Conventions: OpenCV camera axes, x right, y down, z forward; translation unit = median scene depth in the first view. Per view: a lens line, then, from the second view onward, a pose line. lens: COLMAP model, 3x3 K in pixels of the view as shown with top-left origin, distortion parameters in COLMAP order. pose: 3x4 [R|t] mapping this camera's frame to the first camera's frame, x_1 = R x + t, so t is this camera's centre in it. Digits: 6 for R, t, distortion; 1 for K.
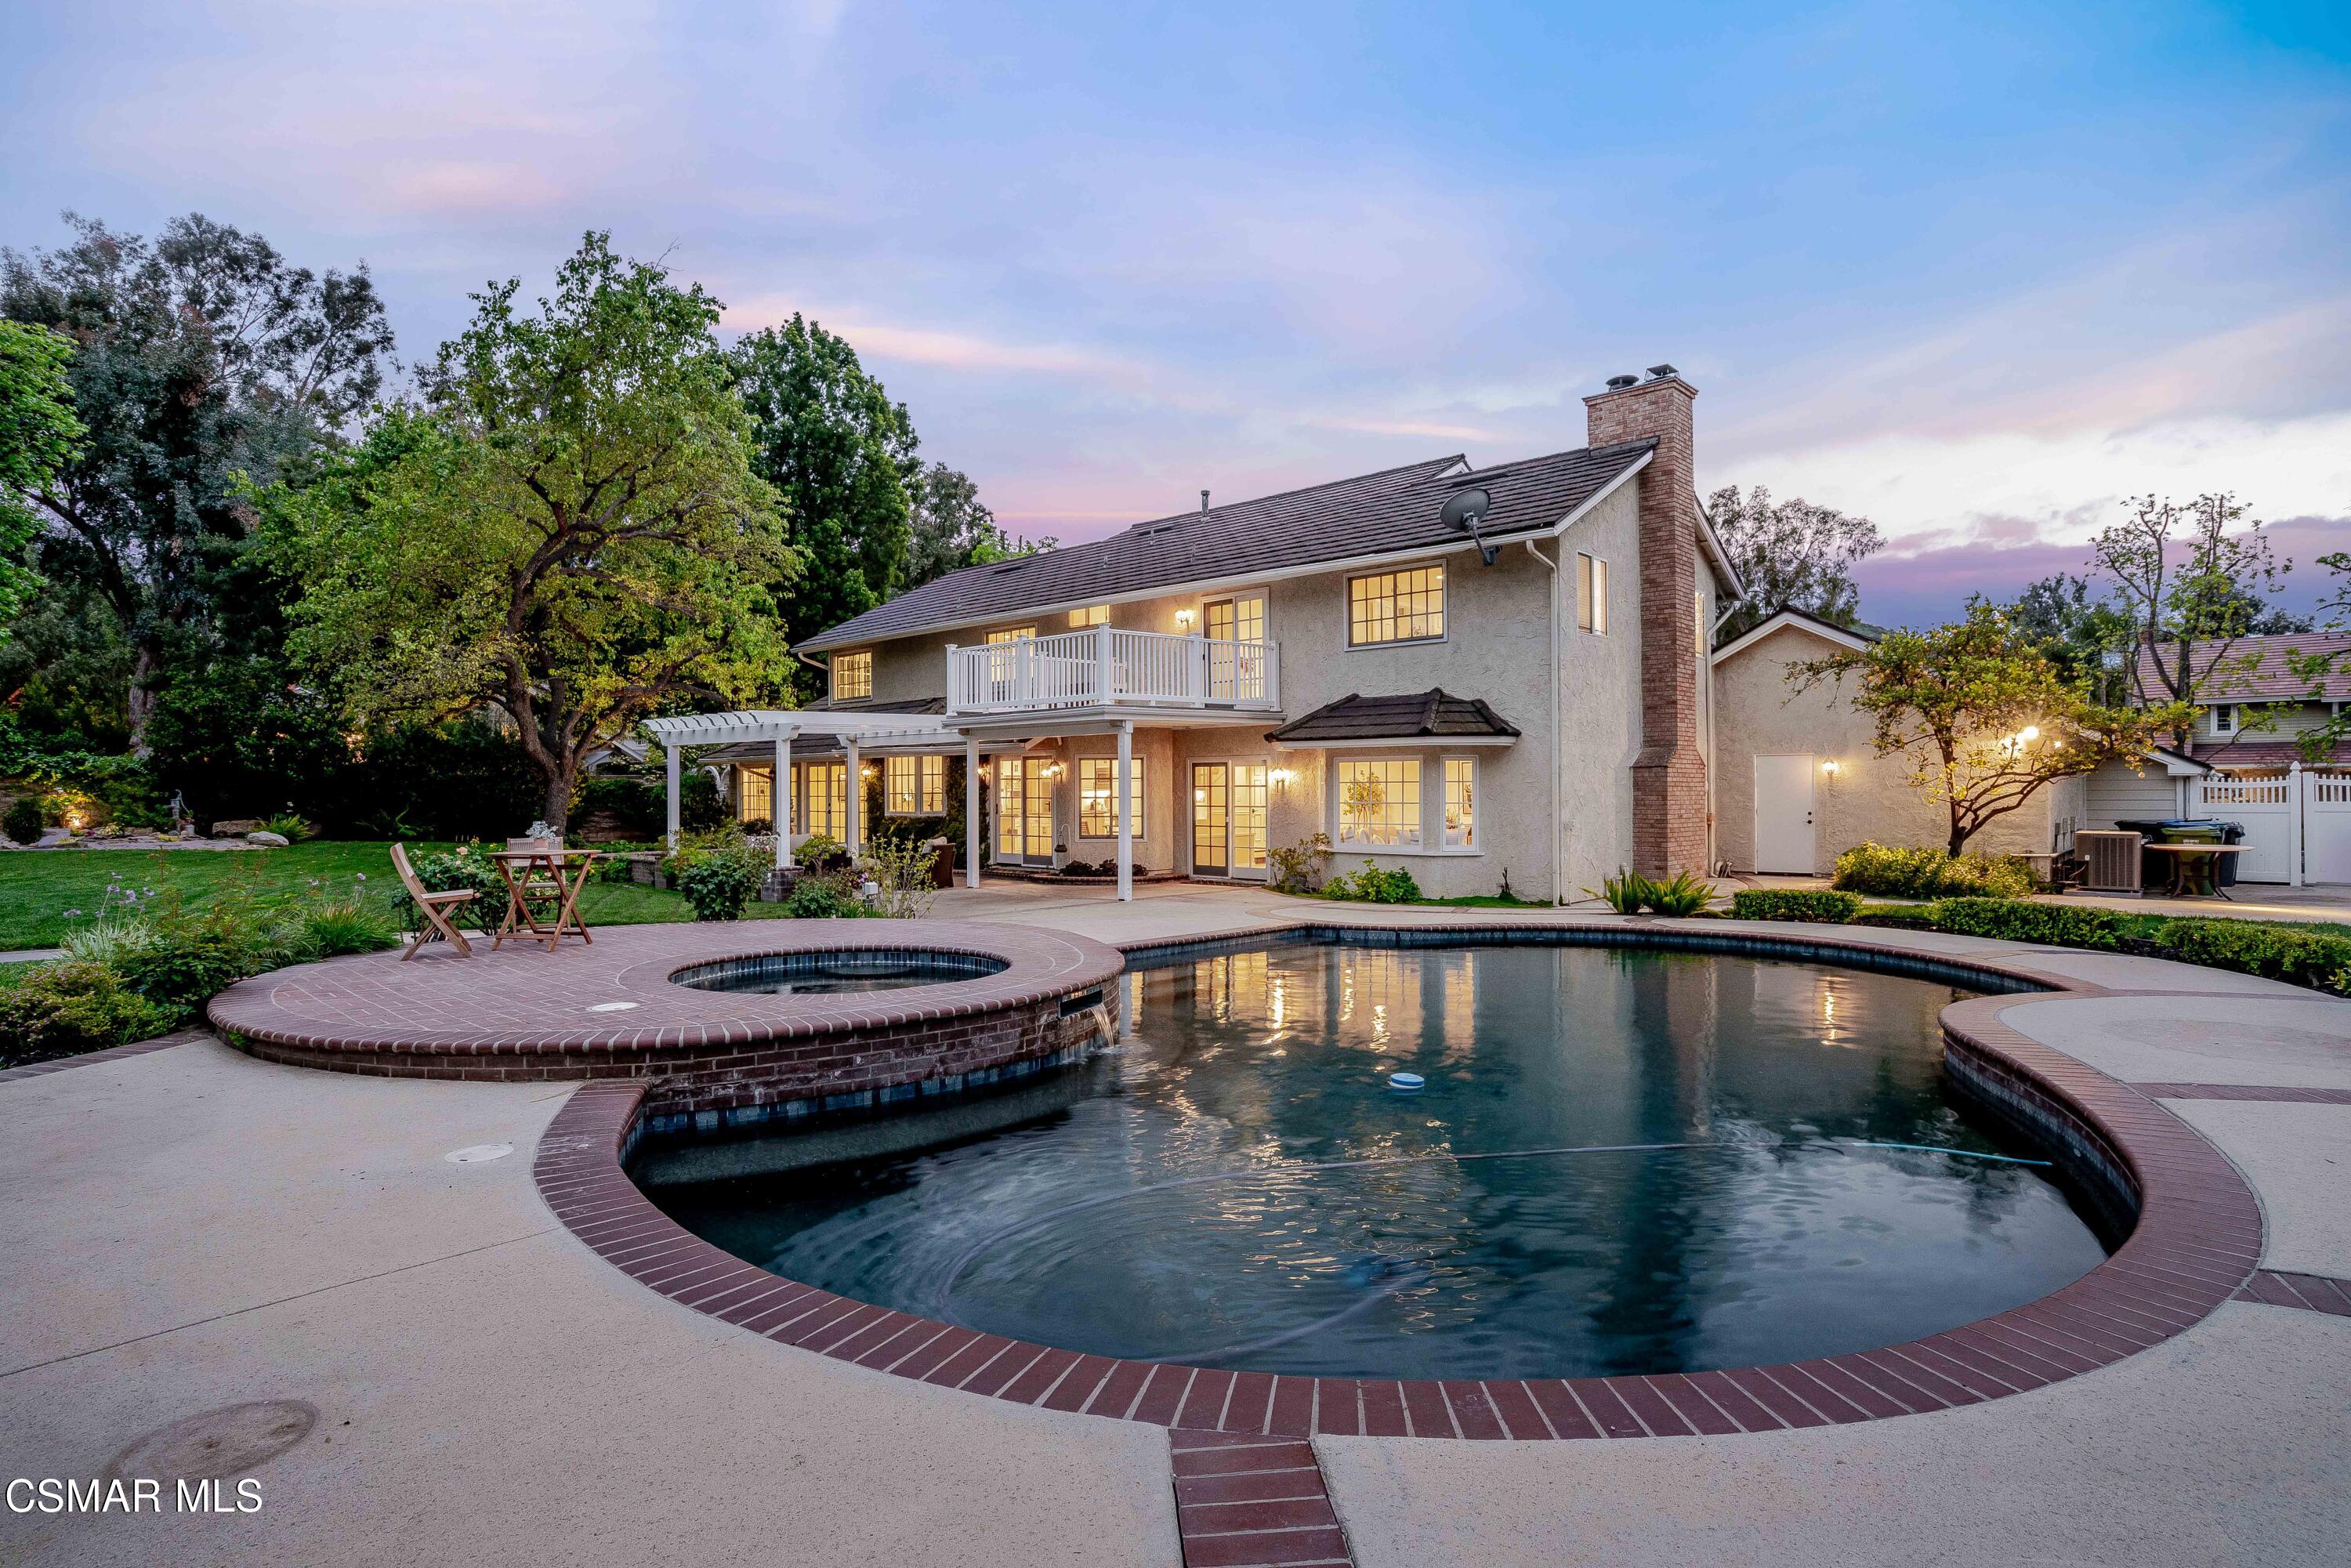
lens RADIAL K [[1265.2, 0, 1175.5], [0, 1265.2, 784.0], [0, 0, 1]] dist [-0.001454, -0.000587]
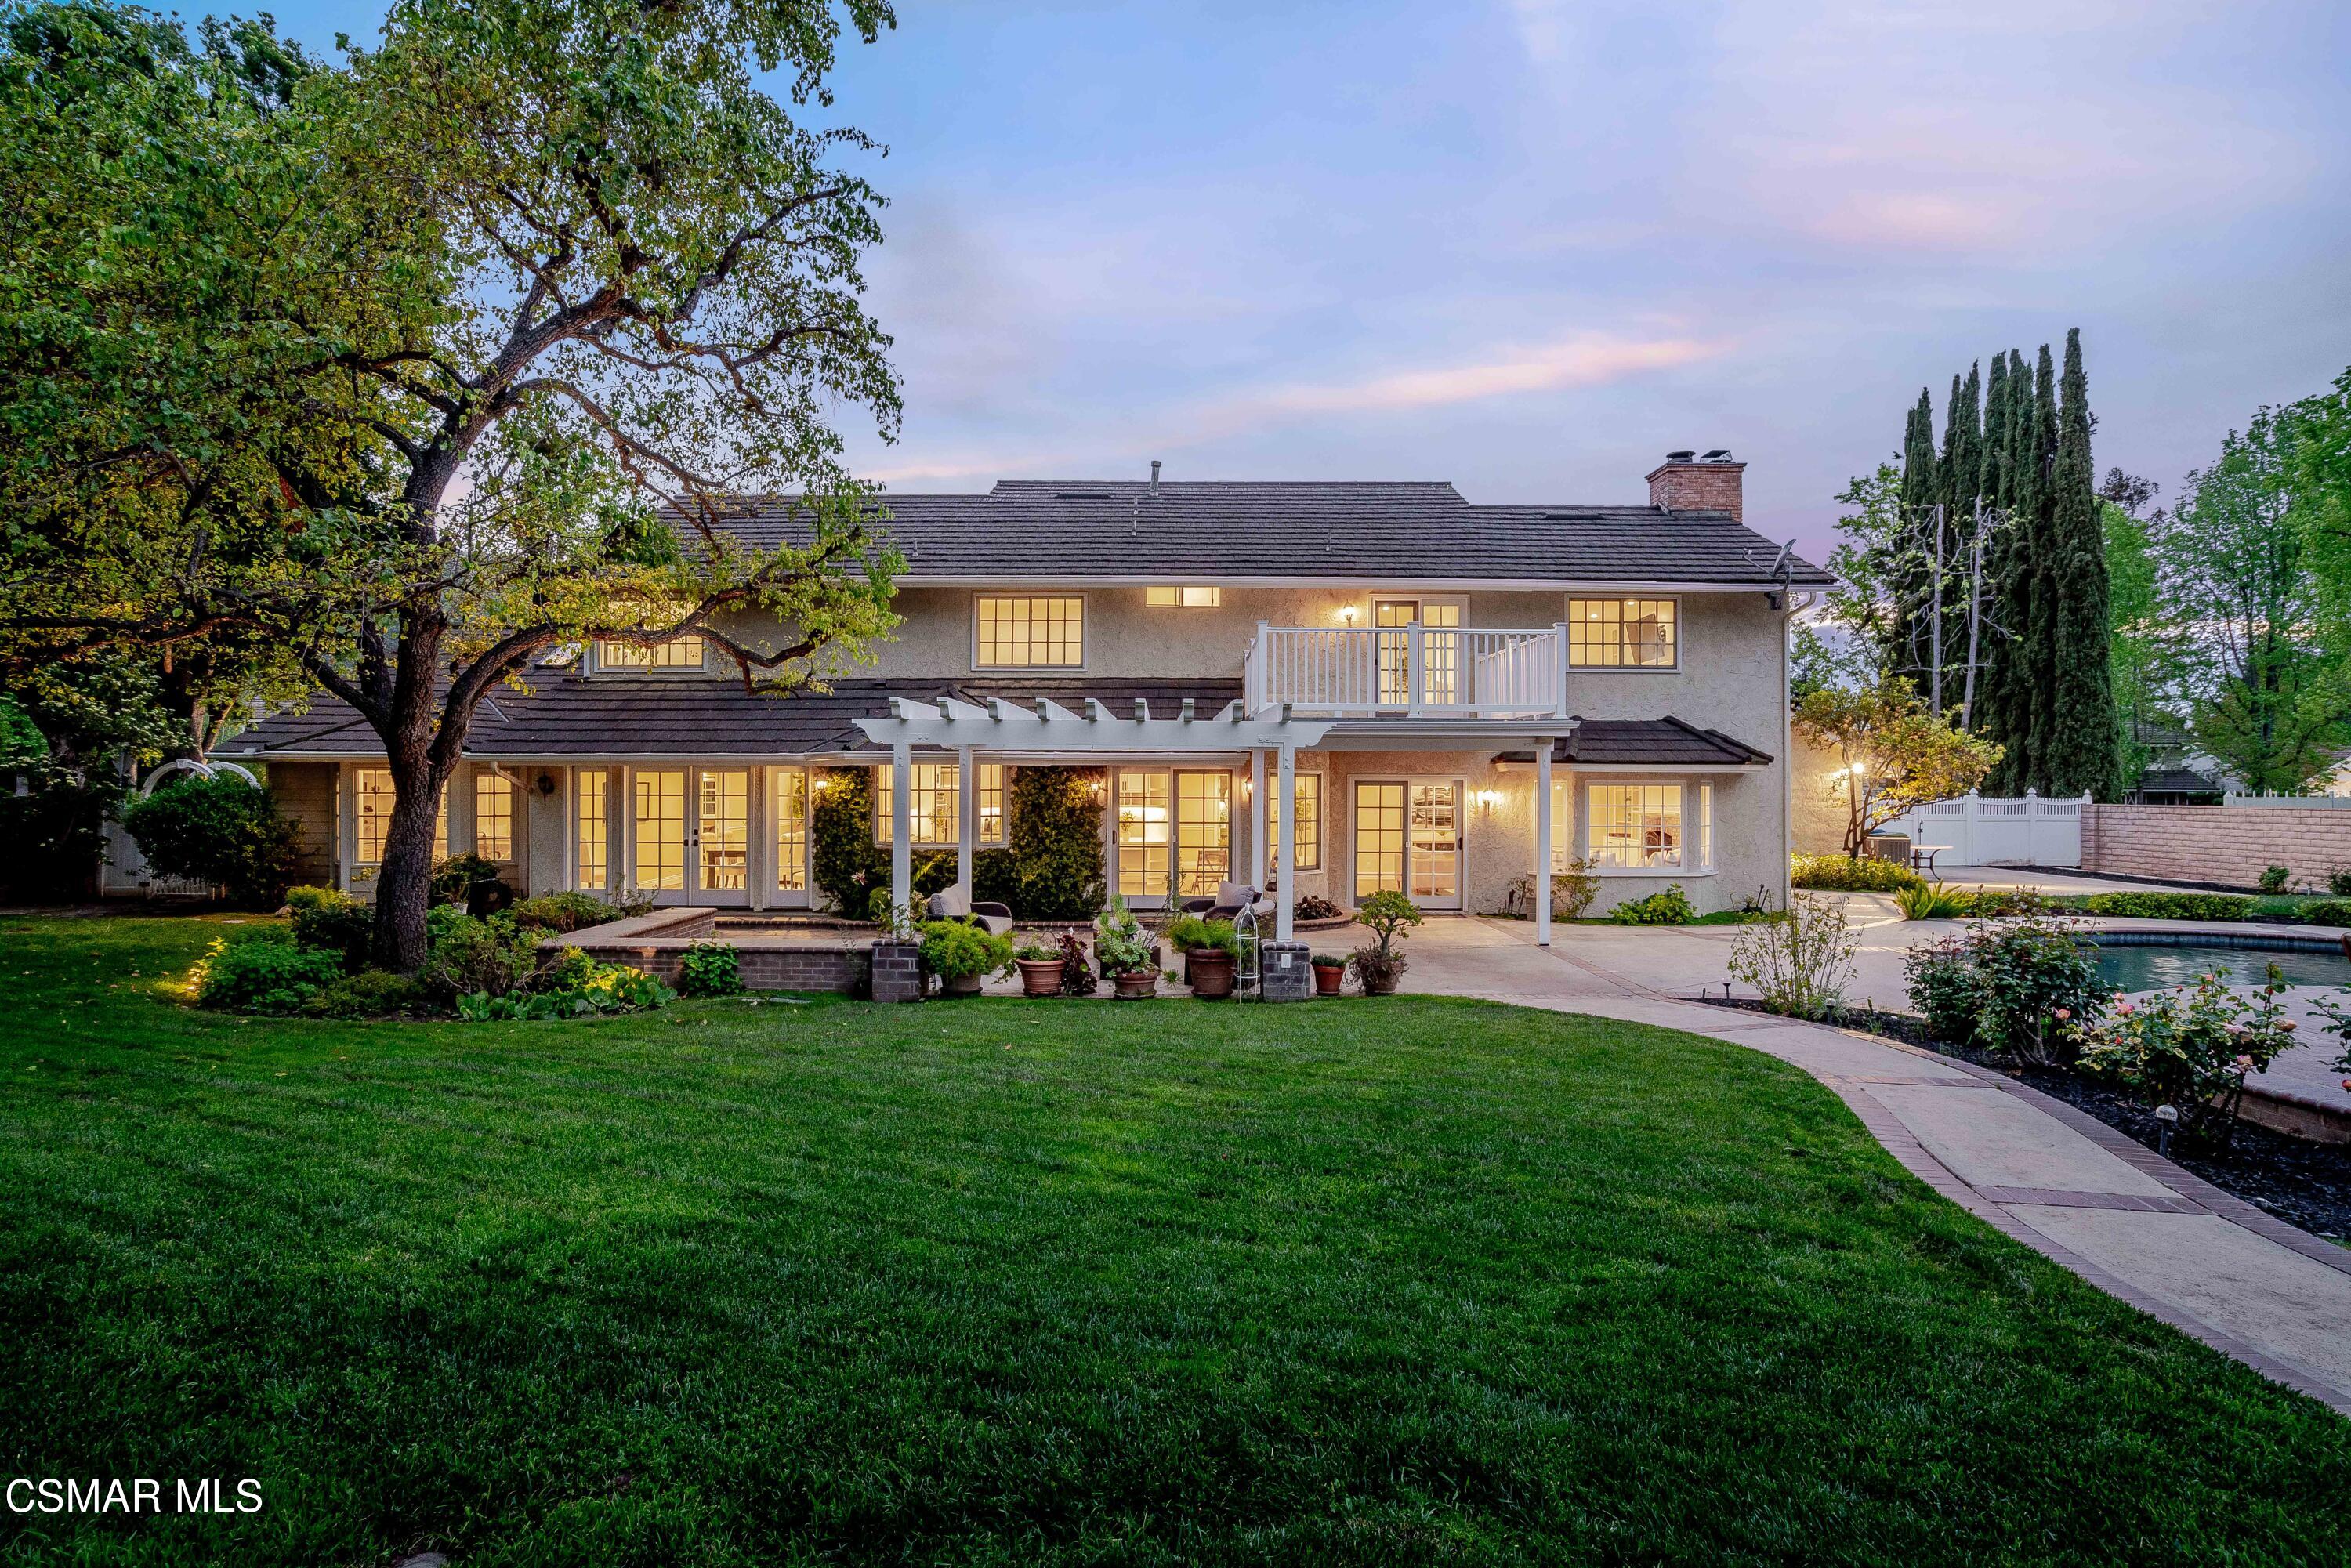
lens RADIAL K [[1209.0, 0, 1074.9], [0, 1209.0, 779.3], [0, 0, 1]] dist [-0.005223, -0.000137]
pose [[0.705409, 0.005841, 0.708776, -0.768274], [-0.011122, 0.999934, 0.002829, -0.019042], [-0.708713, -0.009879, 0.705428, 0.579430]]
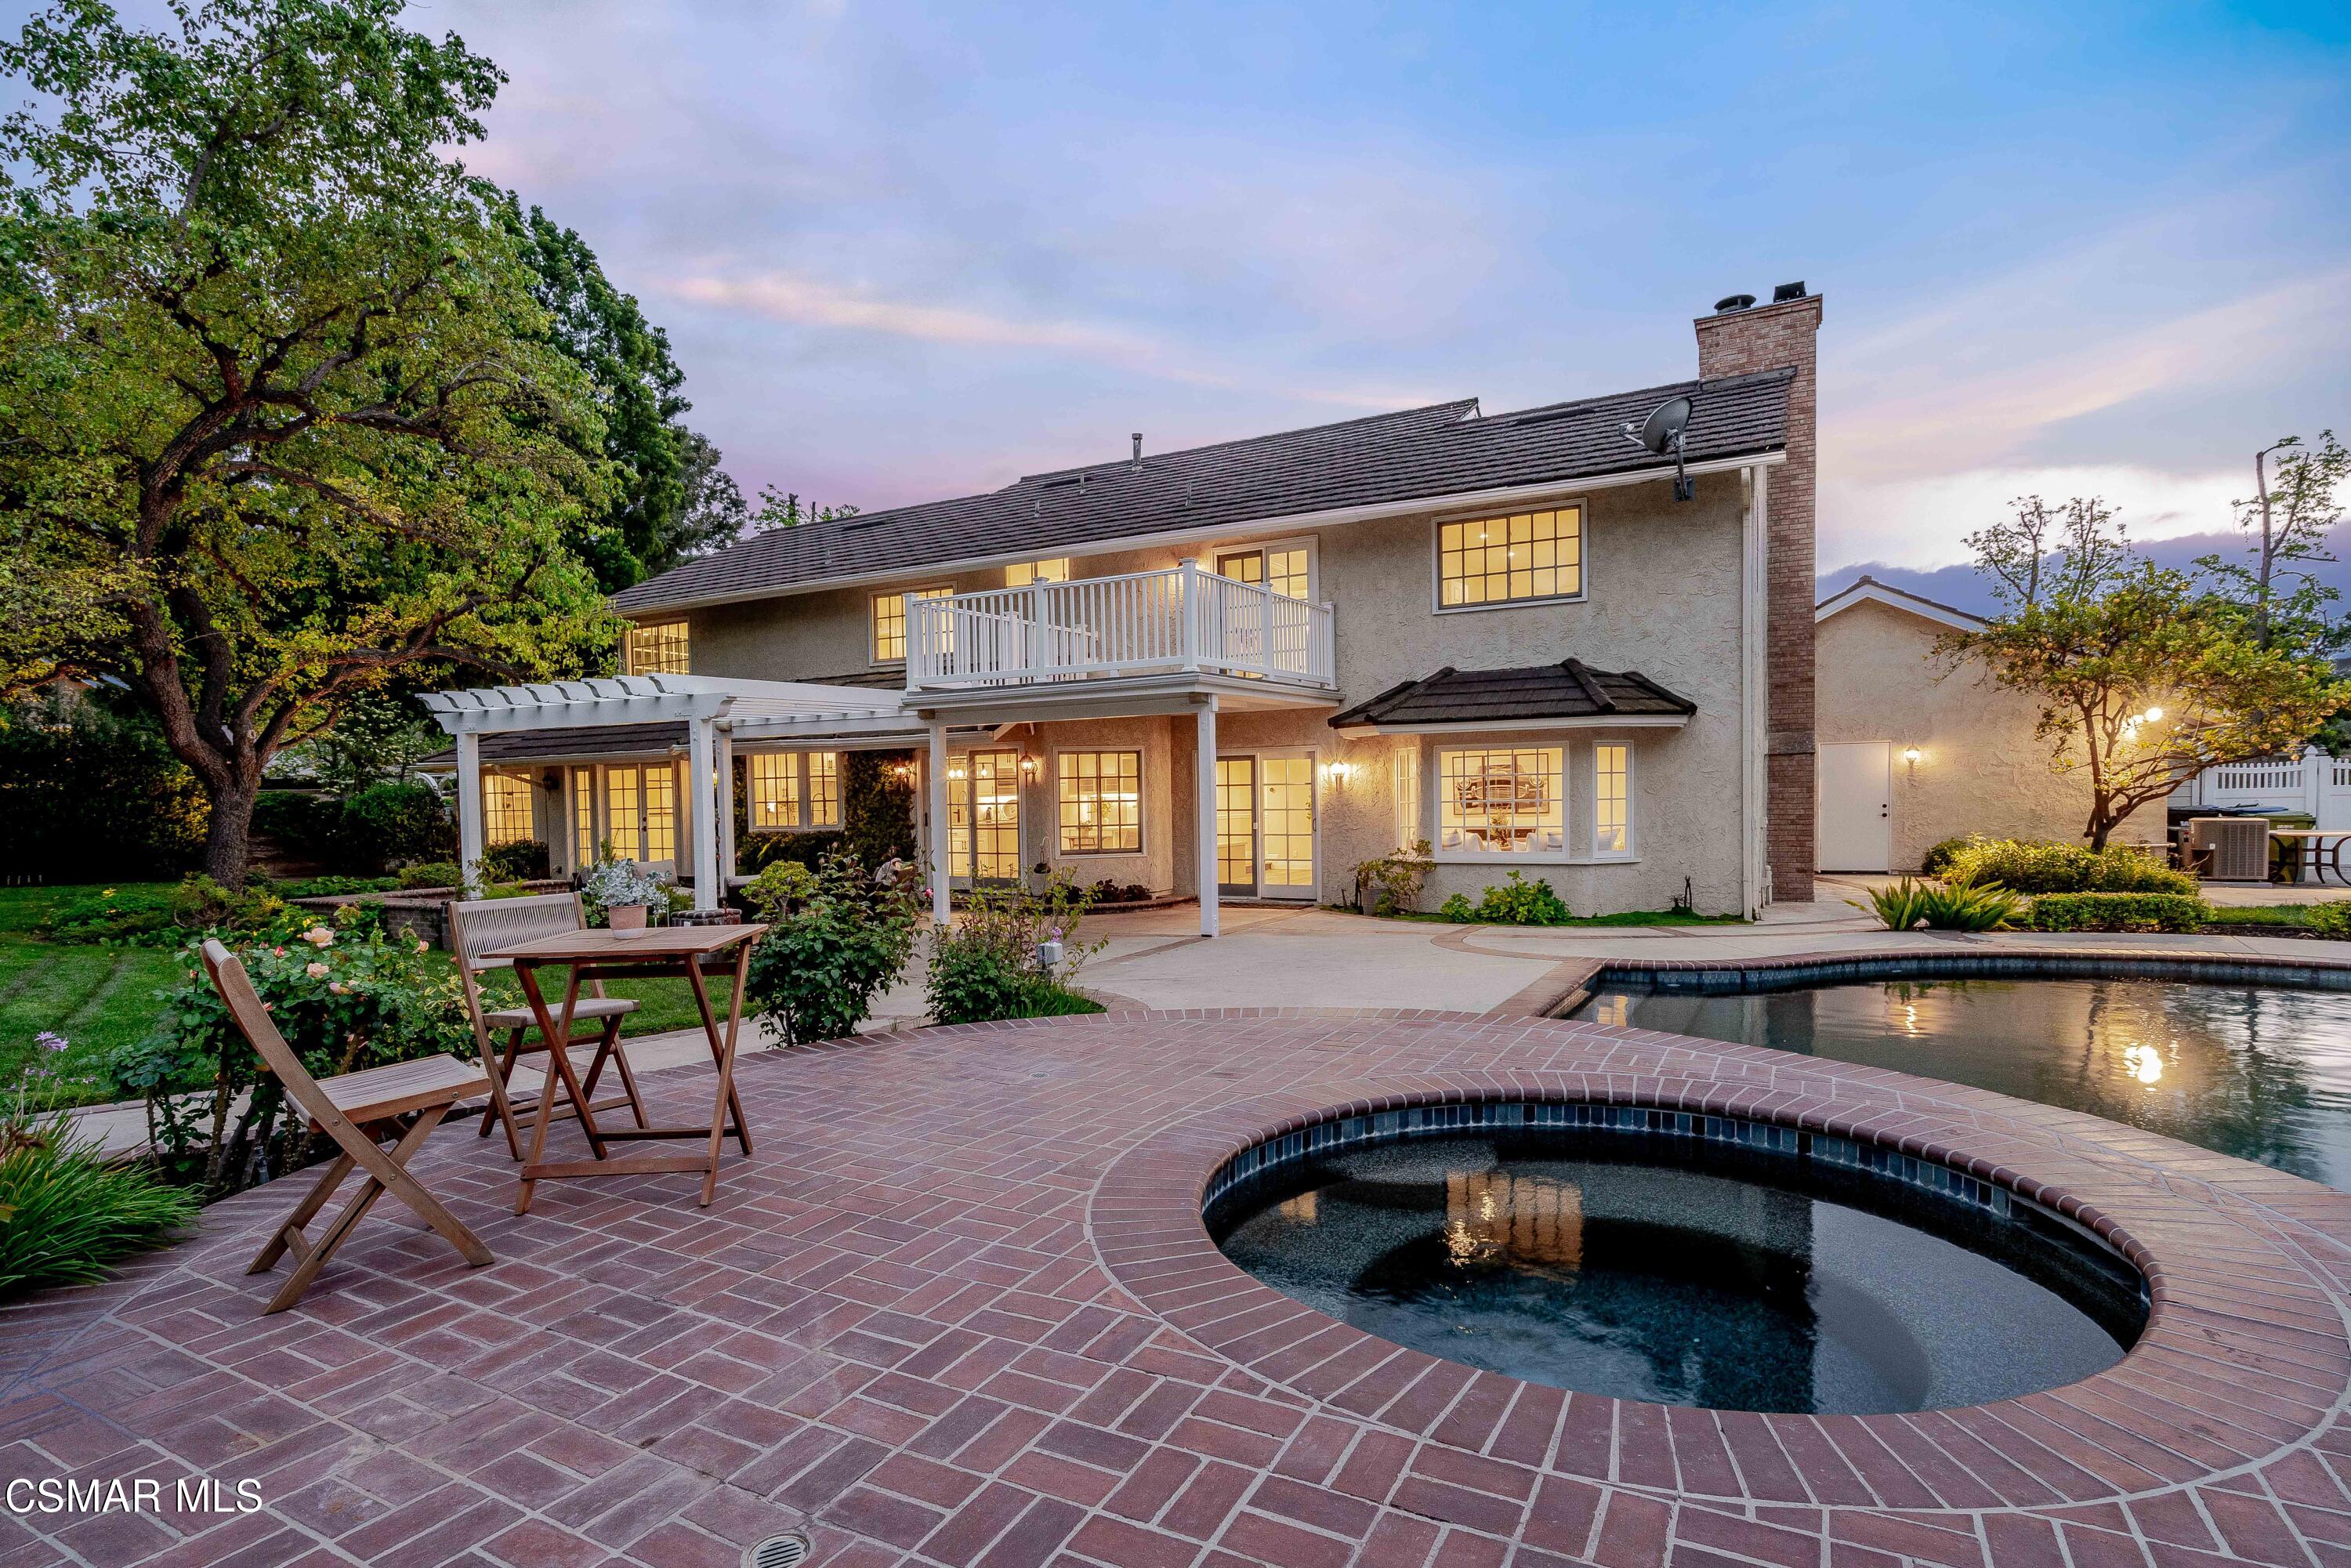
lens RADIAL K [[1160.9, 0, 1170.7], [0, 1160.9, 840.0], [0, 0, 1]] dist [0.020781, 0.000522]
pose [[0.957512, -0.024192, 0.287378, -0.233099], [0.013268, 0.999116, 0.039902, 0.006755], [-0.288089, -0.034394, 0.956986, 0.318088]]
